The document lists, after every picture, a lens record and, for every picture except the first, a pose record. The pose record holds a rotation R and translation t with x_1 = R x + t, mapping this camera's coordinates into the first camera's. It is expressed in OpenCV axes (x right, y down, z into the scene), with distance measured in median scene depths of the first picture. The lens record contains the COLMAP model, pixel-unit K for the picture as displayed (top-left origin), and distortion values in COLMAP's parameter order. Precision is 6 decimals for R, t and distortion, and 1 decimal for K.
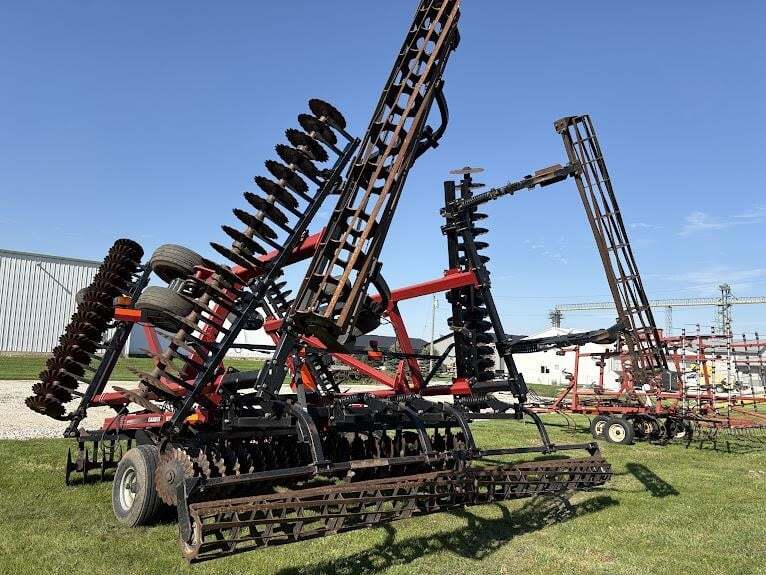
lens RADIAL K [[584.4, 0, 382.4], [0, 584.4, 283.7], [0, 0, 1]] dist [0.021509, -0.005448]
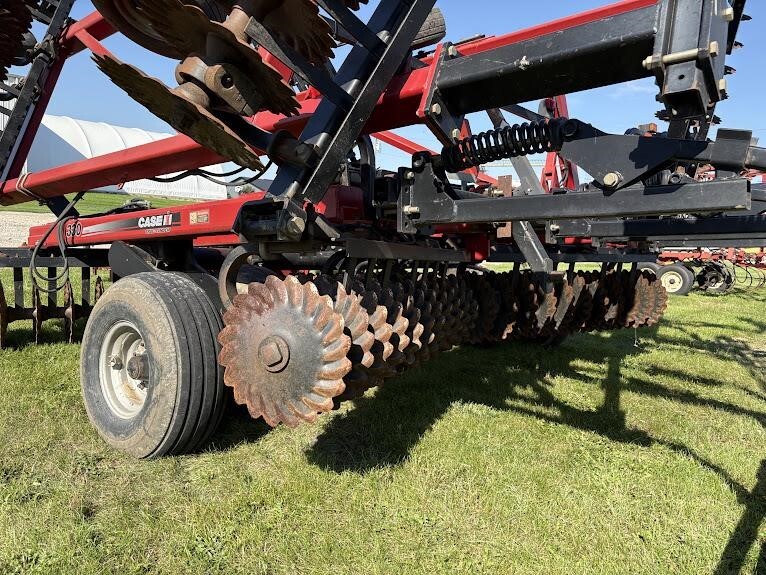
lens RADIAL K [[584.4, 0, 382.4], [0, 584.4, 283.7], [0, 0, 1]] dist [0.021509, -0.005448]
pose [[0.989979, 0.020142, 0.139770, -0.250089], [-0.054215, 0.968136, 0.244485, 0.142134], [-0.130392, -0.249613, 0.959526, 0.475663]]
